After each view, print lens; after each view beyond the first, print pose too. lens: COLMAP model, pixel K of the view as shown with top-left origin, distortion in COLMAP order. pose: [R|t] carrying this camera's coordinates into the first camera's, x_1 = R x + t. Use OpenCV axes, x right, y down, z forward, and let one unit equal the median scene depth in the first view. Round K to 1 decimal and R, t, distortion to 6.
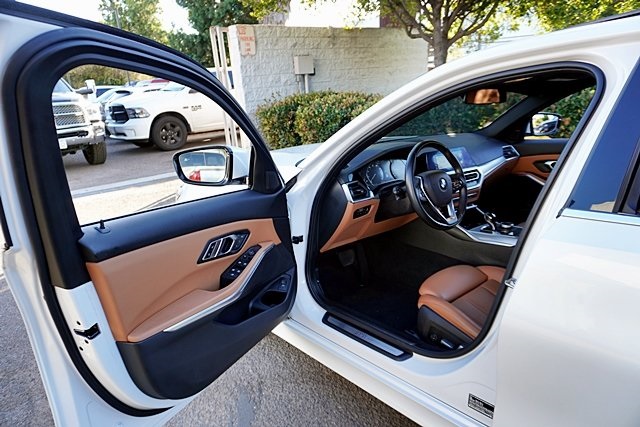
lens RADIAL K [[432.8, 0, 319.4], [0, 432.8, 210.9], [0, 0, 1]] dist [-0.035136, 0.025596]
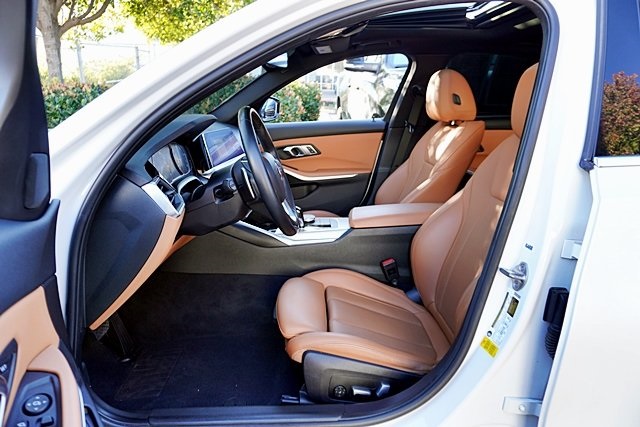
lens RADIAL K [[432.8, 0, 321.9], [0, 432.8, 213.9], [0, 0, 1]] dist [-0.035136, 0.025596]
pose [[0.638040, -0.152056, 0.754840, -0.182366], [0.170726, 0.983844, 0.053877, -0.016804], [-0.750838, 0.094495, 0.653692, 0.464100]]
